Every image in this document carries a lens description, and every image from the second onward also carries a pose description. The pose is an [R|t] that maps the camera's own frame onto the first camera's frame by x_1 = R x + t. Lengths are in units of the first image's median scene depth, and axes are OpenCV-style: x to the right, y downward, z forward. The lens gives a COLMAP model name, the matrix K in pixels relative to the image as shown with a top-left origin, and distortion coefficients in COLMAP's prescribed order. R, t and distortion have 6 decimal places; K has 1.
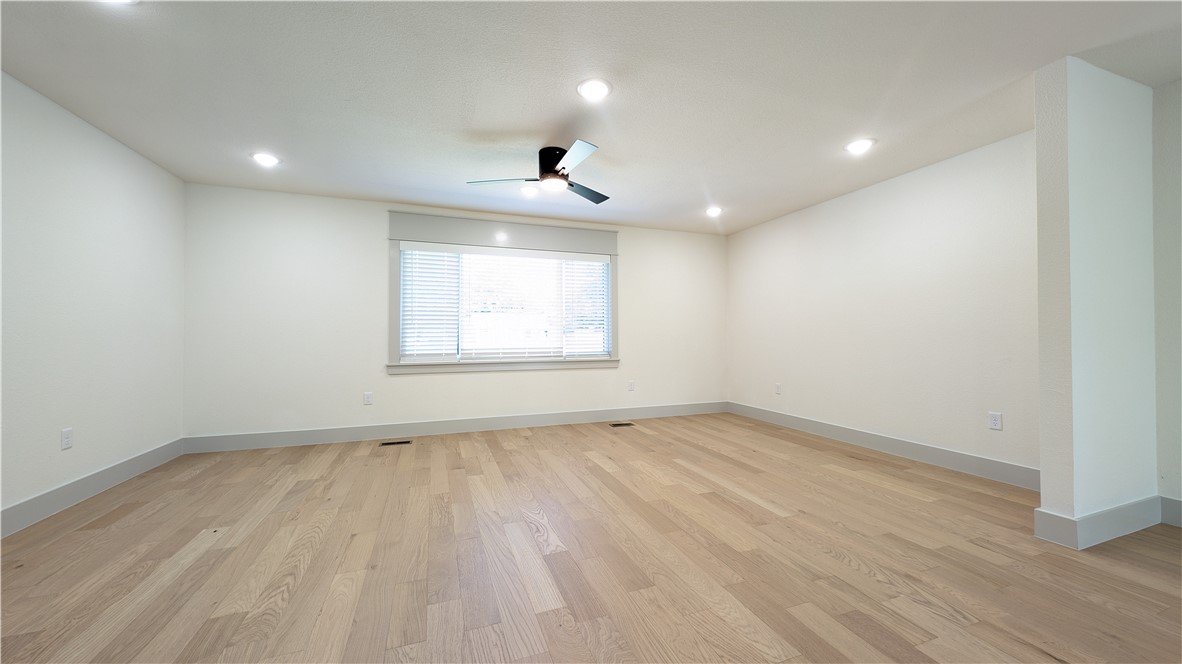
lens RADIAL K [[419.7, 0, 589.5], [0, 419.7, 332.3], [0, 0, 1]] dist [0.003330, -0.001747]
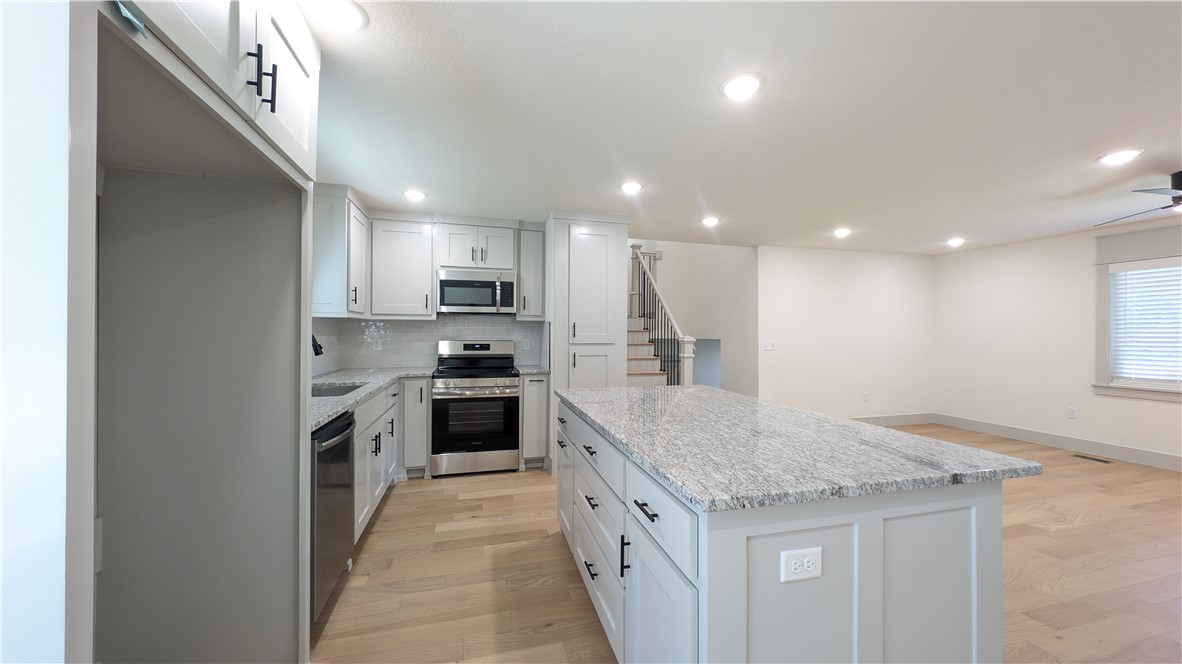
lens RADIAL K [[419.7, 0, 590.5], [0, 419.7, 331.4], [0, 0, 1]] dist [0.003330, -0.001747]
pose [[-0.078634, -0.000271, -0.996904, 0.662593], [0.006228, 0.999980, -0.000763, -0.062746], [0.996884, -0.006269, -0.078631, -0.171938]]
